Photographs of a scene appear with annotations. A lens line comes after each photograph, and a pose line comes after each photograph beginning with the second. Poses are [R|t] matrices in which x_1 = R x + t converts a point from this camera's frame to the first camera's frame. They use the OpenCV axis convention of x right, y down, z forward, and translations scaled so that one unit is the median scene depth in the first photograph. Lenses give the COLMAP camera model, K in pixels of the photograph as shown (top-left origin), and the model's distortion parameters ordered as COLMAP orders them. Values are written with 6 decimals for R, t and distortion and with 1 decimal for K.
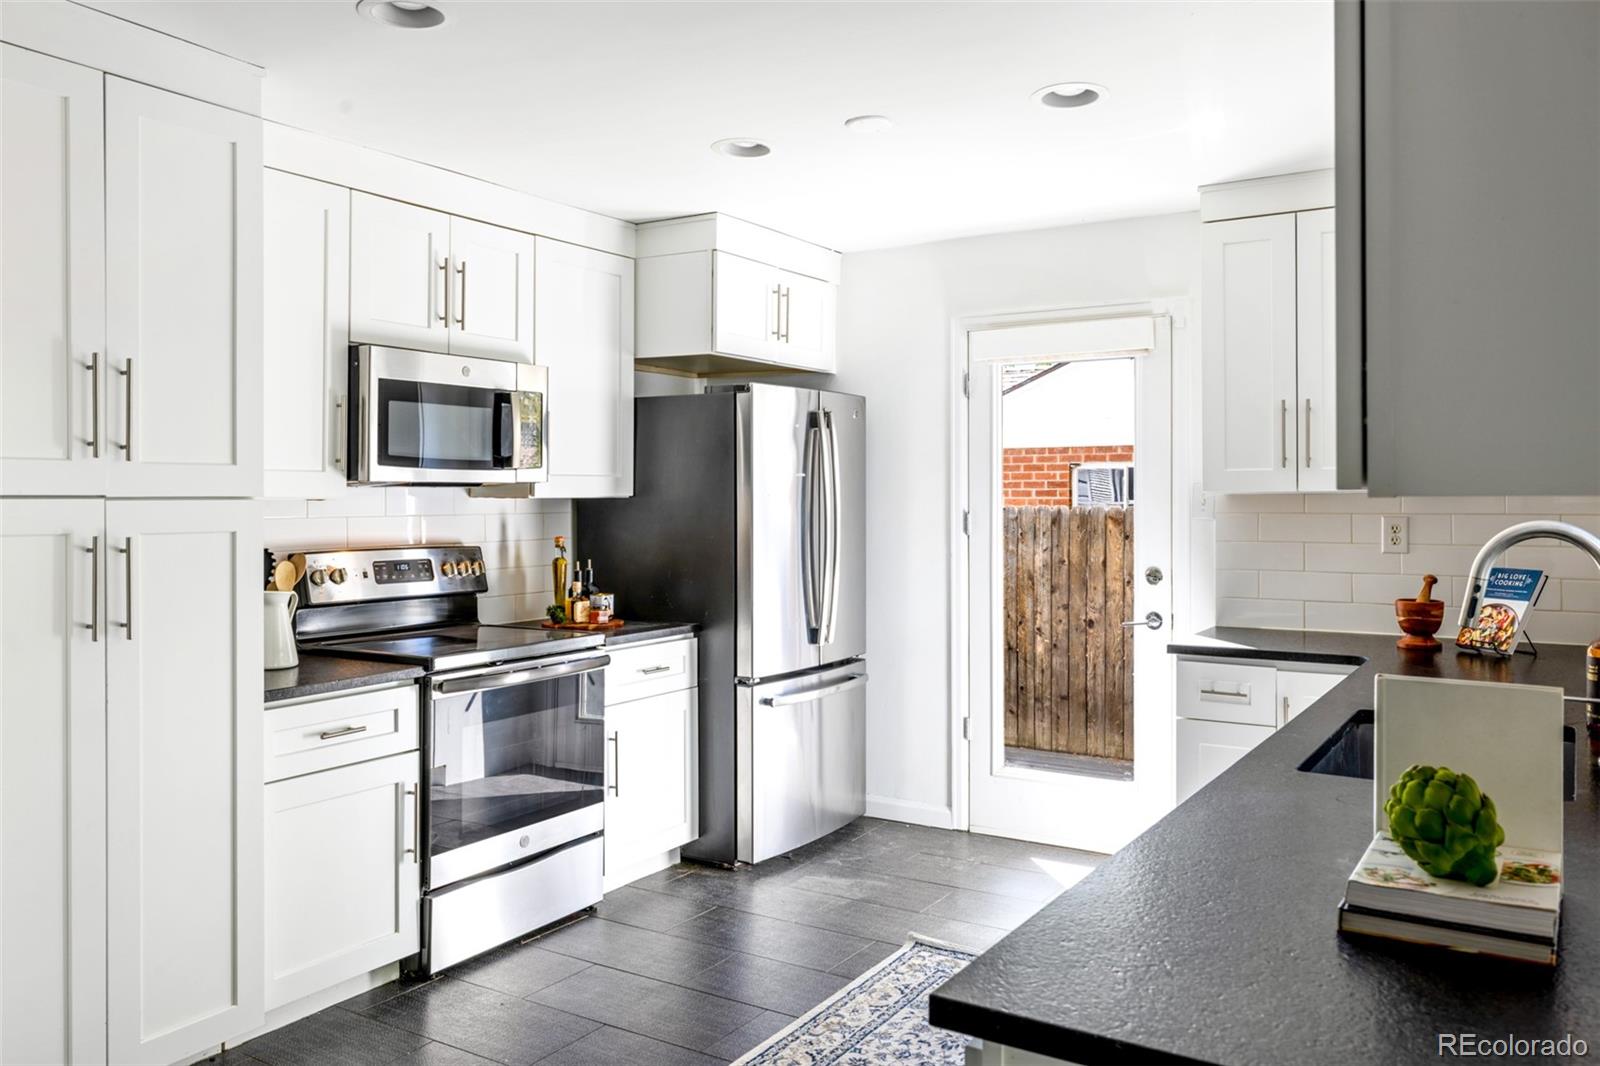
lens RADIAL K [[1251.1, 0, 766.7], [0, 1251.1, 496.7], [0, 0, 1]] dist [0.002994, -0.000204]
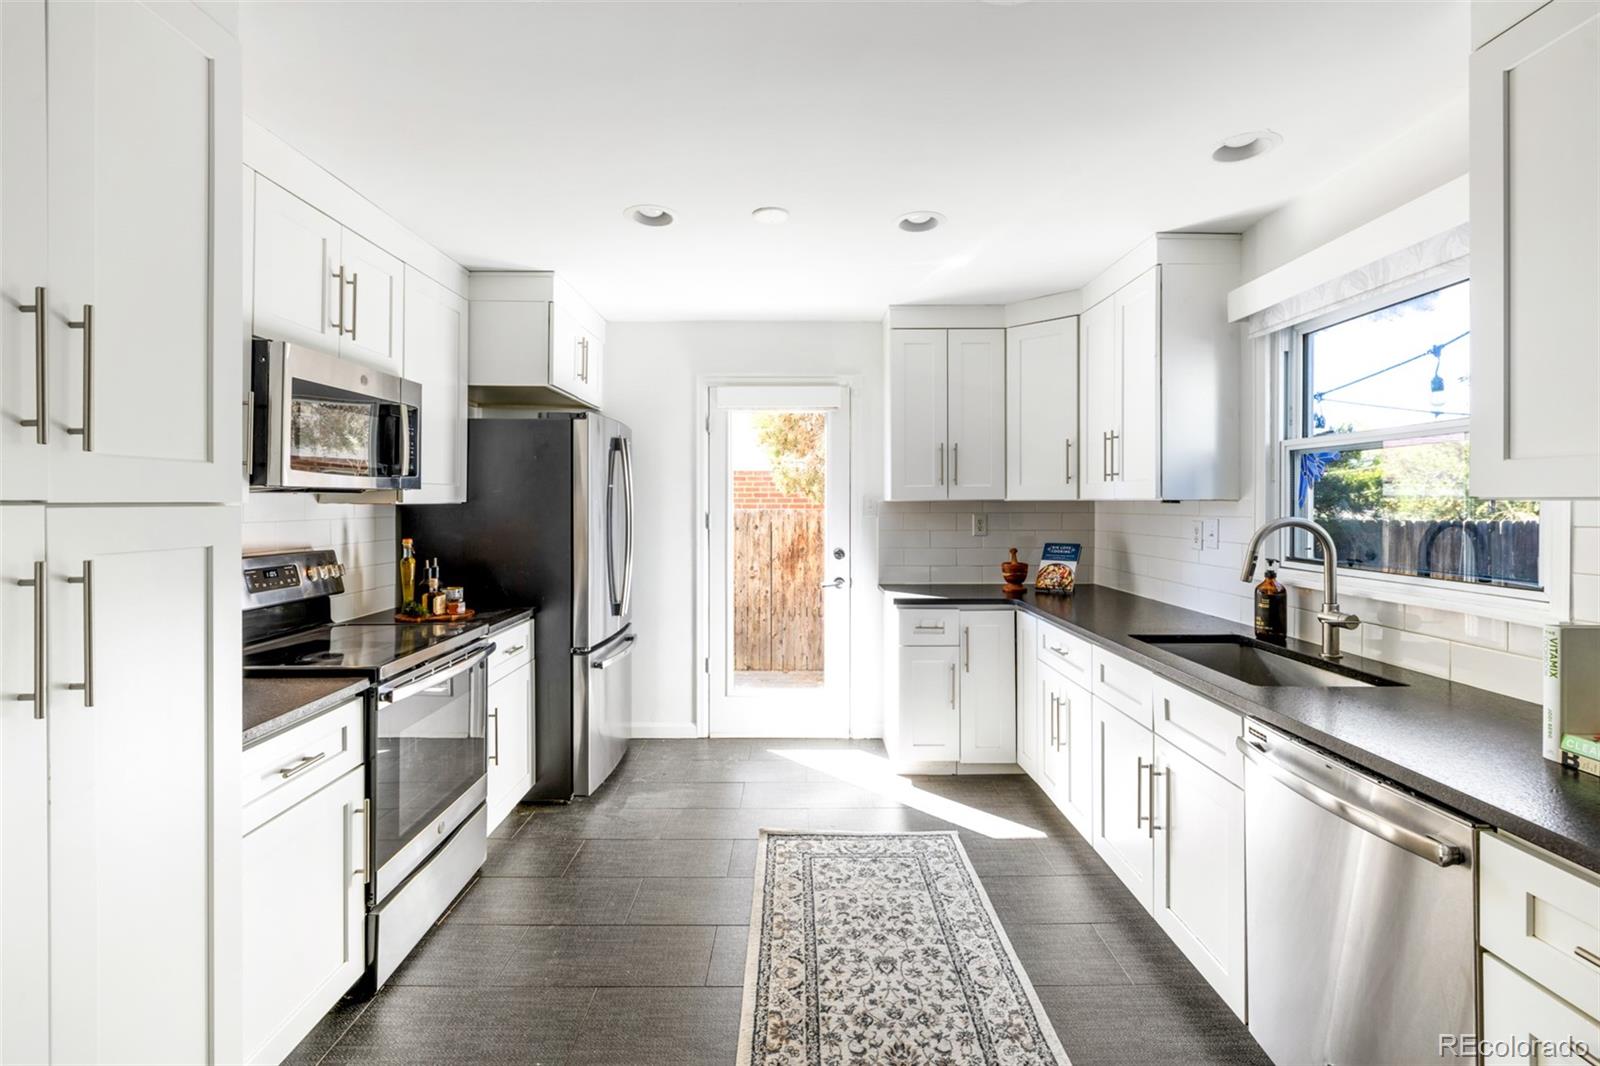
lens RADIAL K [[745.2, 0, 800.5], [0, 745.2, 502.9], [0, 0, 1]] dist [-0.003293, -0.000404]
pose [[0.837331, -0.000004, 0.546696, -0.274095], [0.000197, 1.000000, -0.000295, 0.000324], [-0.546696, 0.000355, 0.837331, 0.295241]]
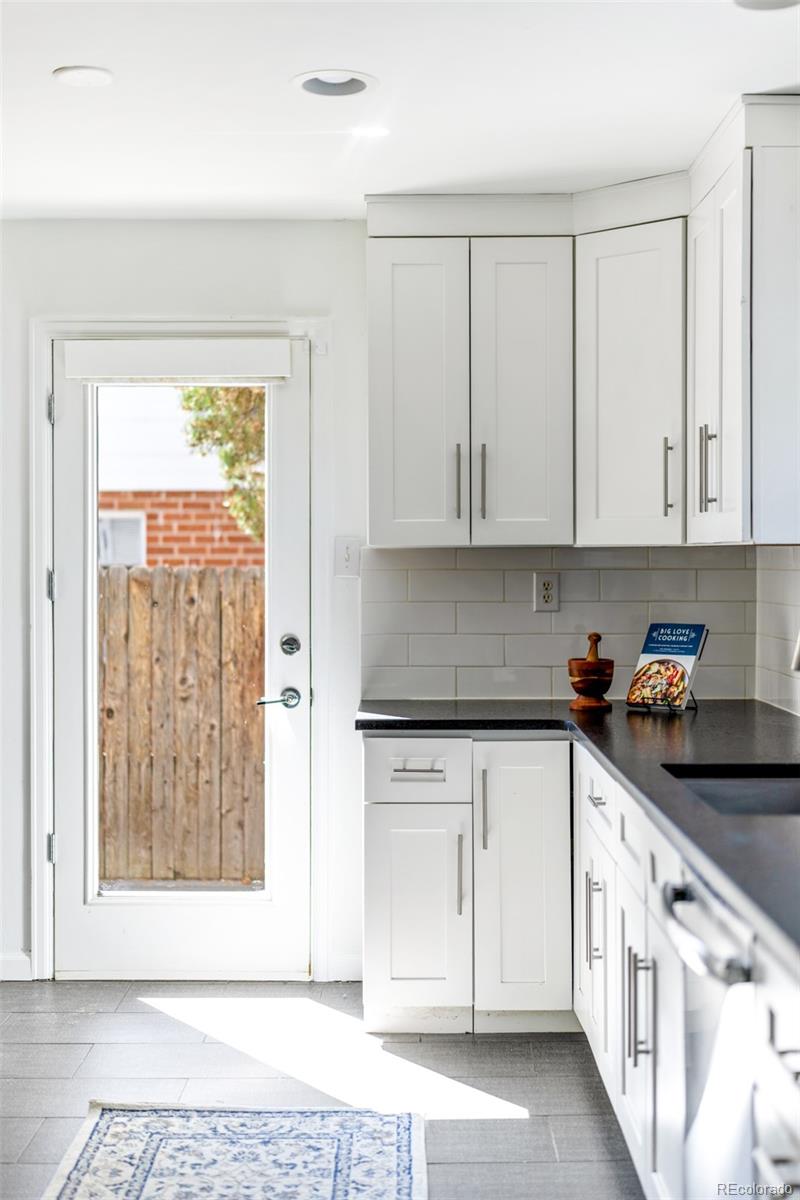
lens RADIAL K [[1681.1, 0, 398.5], [0, 1681.1, 569.5], [0, 0, 1]] dist [0.013507, -0.053498]
pose [[0.844204, -0.003210, 0.536013, -0.279331], [0.000191, 0.999984, 0.005689, 0.006710], [-0.536023, -0.004701, 0.844190, -0.002265]]
